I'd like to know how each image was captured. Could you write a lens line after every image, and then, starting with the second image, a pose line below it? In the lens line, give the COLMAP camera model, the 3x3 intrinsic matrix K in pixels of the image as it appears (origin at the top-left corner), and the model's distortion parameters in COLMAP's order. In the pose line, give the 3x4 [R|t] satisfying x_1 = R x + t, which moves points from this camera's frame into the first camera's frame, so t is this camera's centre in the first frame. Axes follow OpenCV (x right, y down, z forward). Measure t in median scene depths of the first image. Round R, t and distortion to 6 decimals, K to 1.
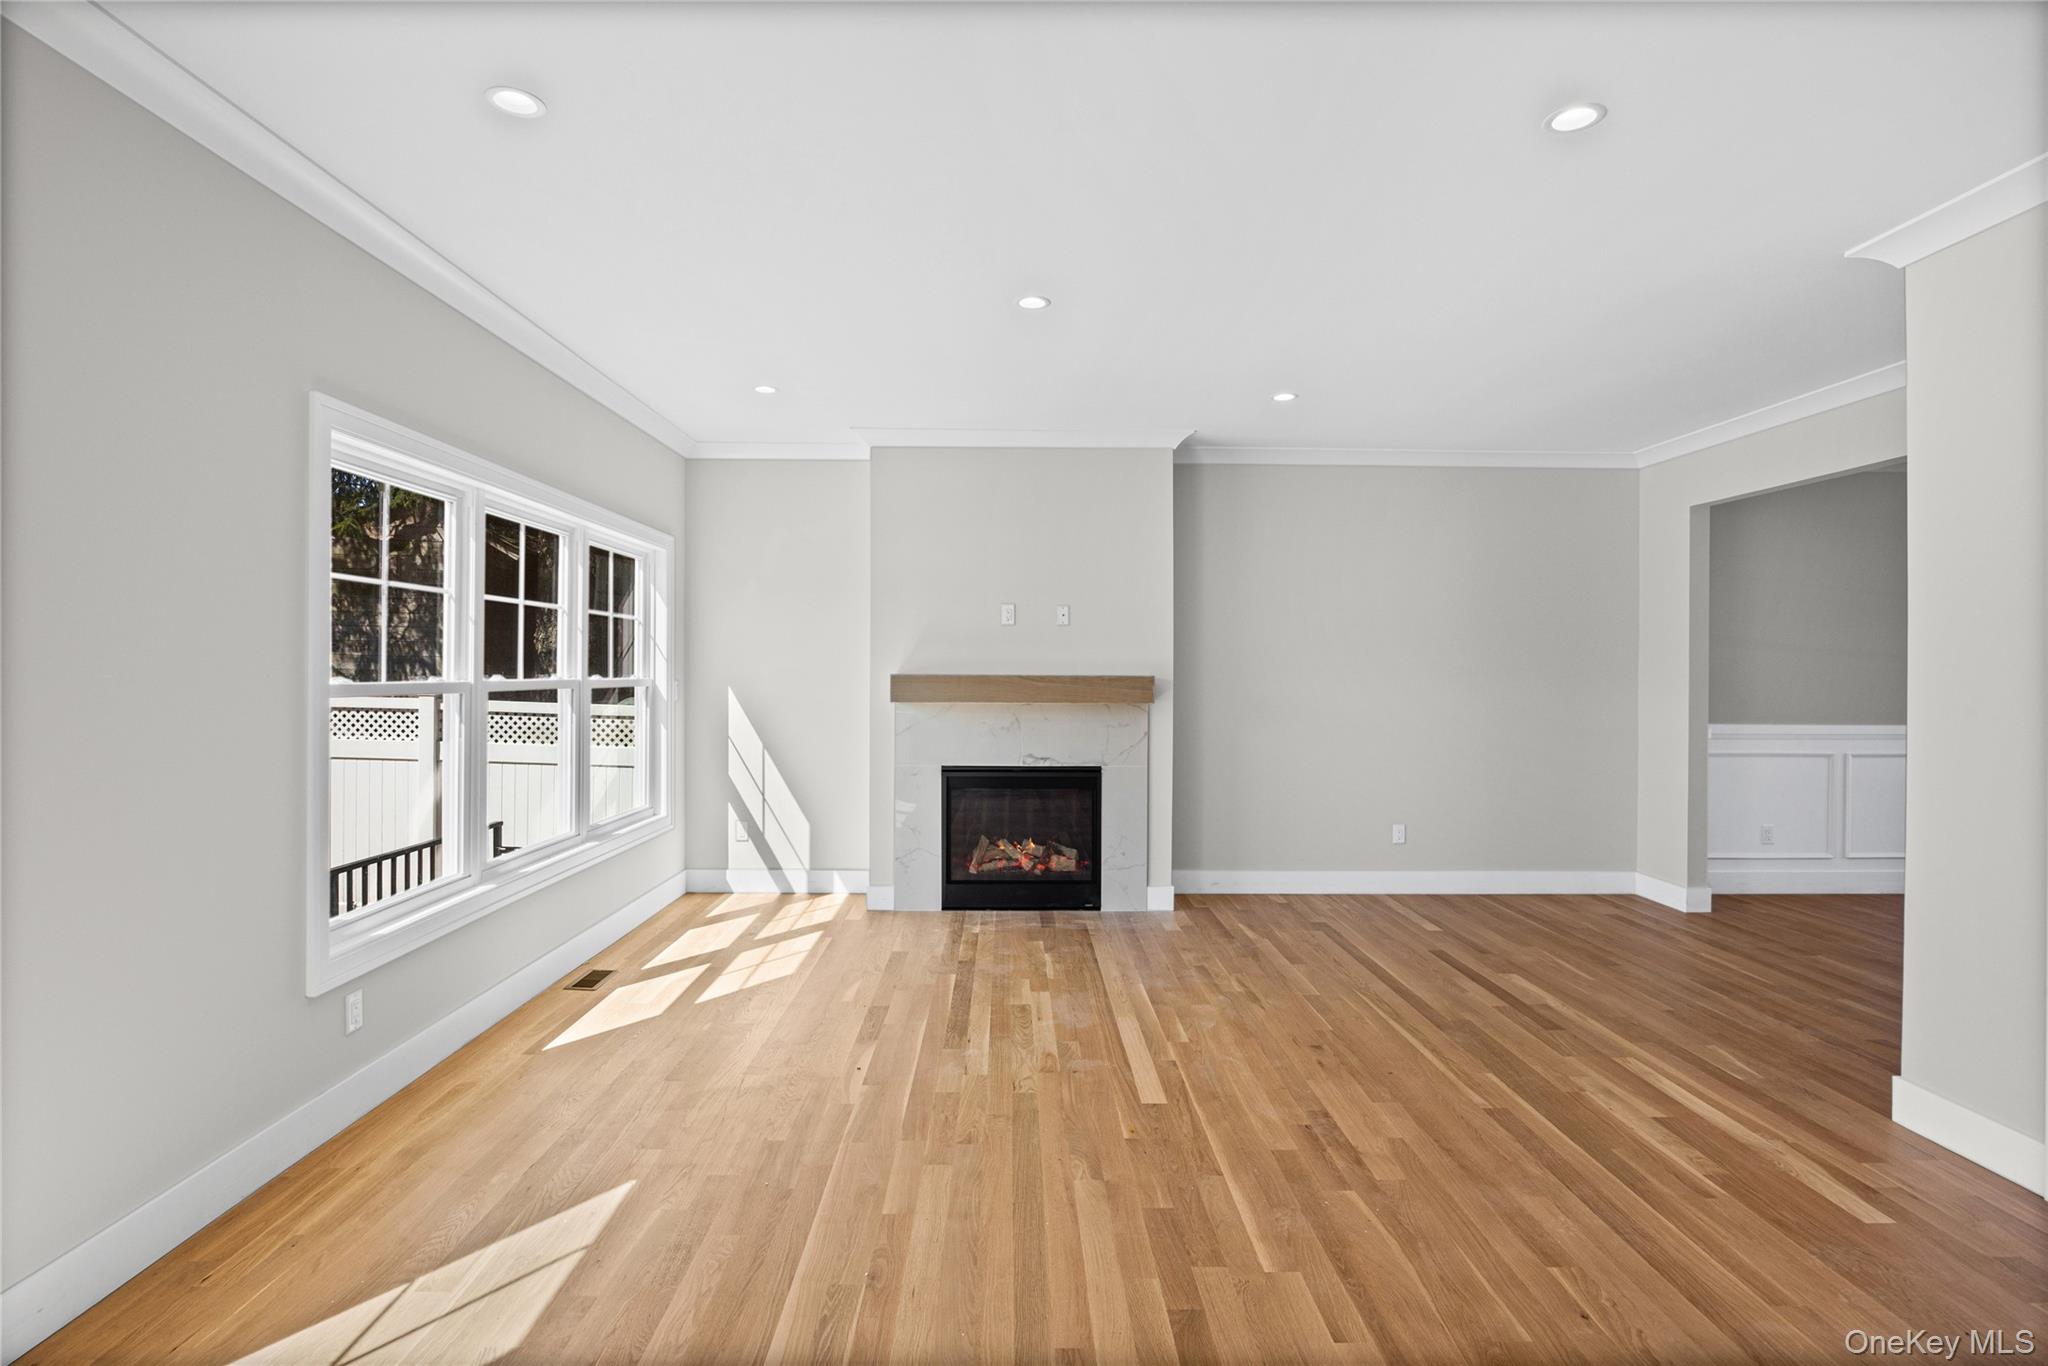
lens RADIAL K [[997.2, 0, 1036.2], [0, 997.2, 669.3], [0, 0, 1]] dist [-0.014975, 0.000032]
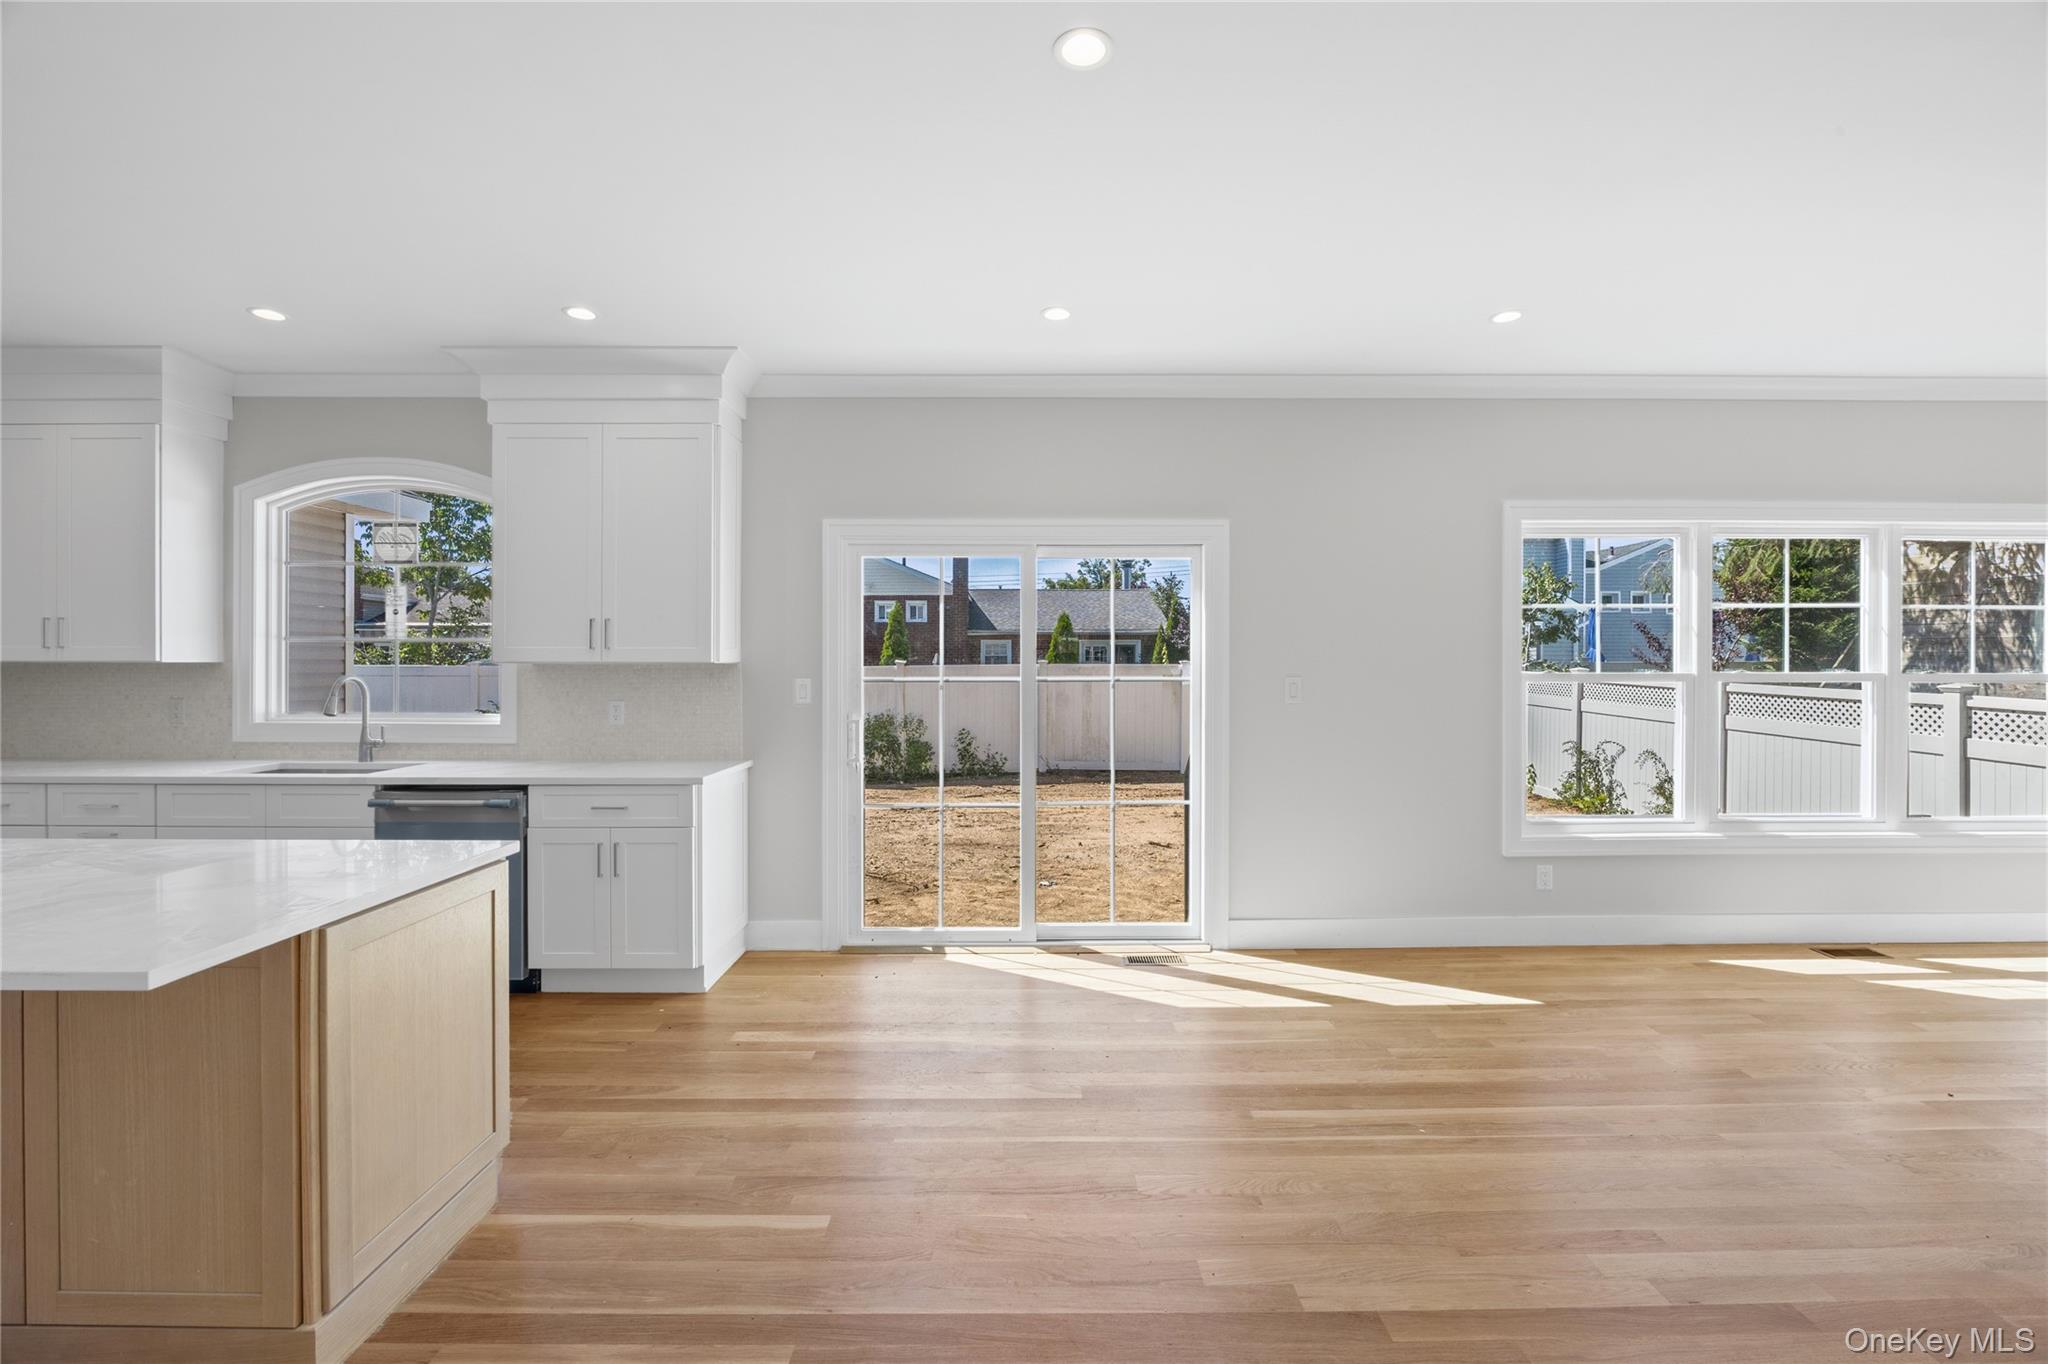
lens RADIAL K [[870.6, 0, 1022.3], [0, 870.6, 664.1], [0, 0, 1]] dist [-0.011521, 0.000410]
pose [[-0.020529, -0.006565, -0.999768, 0.401976], [-0.000973, 0.999978, -0.006546, 0.006995], [0.999789, 0.000839, -0.020535, 0.102905]]
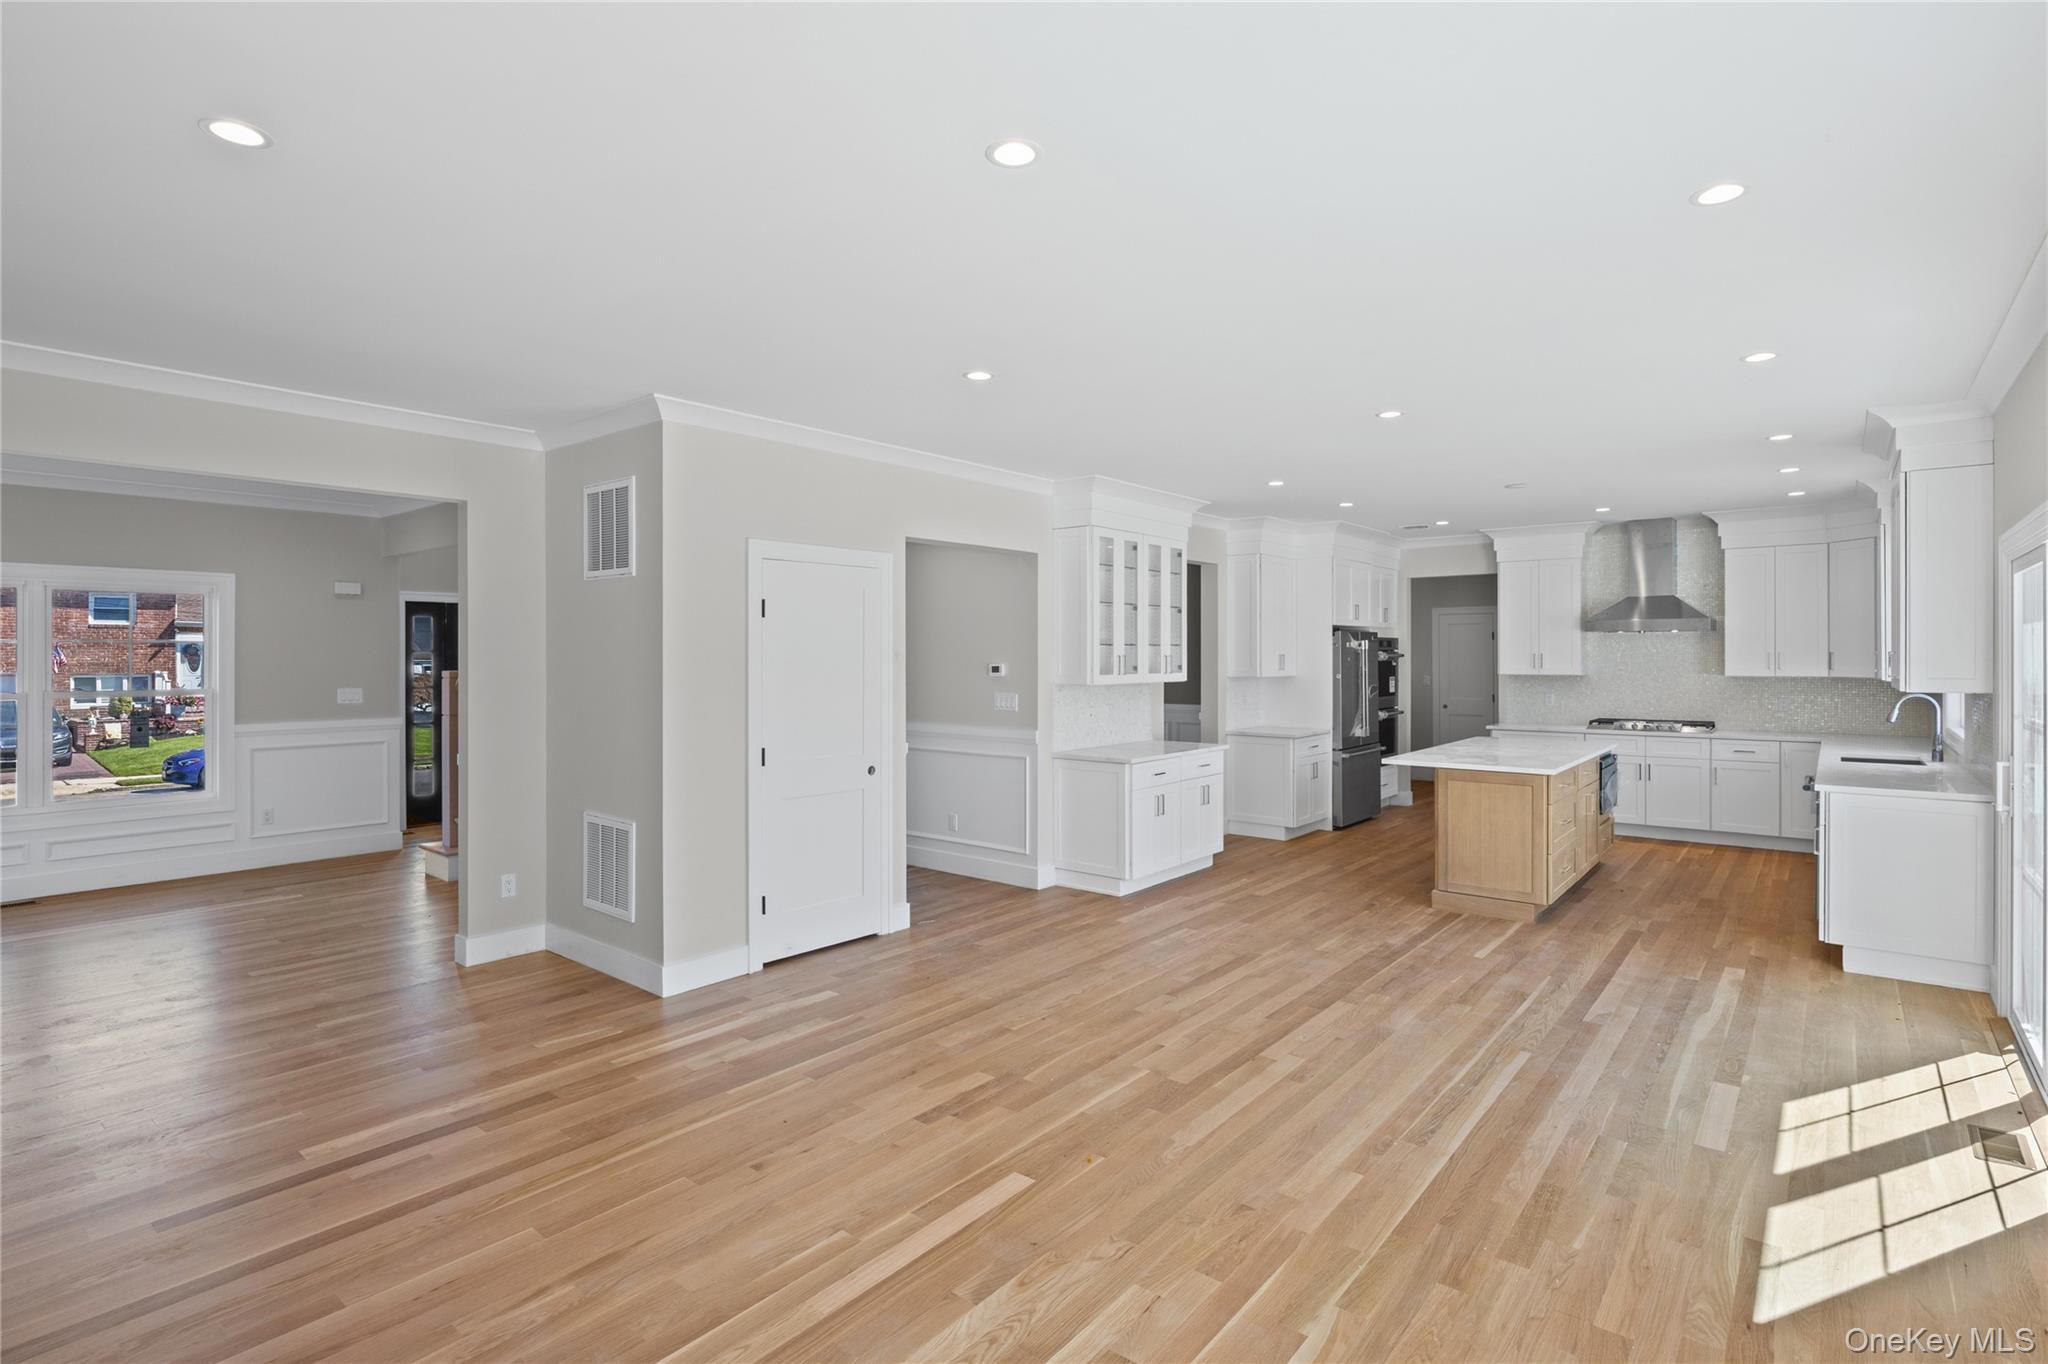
lens RADIAL K [[997.2, 0, 1036.2], [0, 997.2, 668.3], [0, 0, 1]] dist [-0.014975, 0.000032]
pose [[-0.758581, -0.013362, 0.651441, -0.289536], [-0.002732, 0.999846, 0.017327, -0.033283], [-0.651573, 0.011364, -0.758501, 1.002376]]
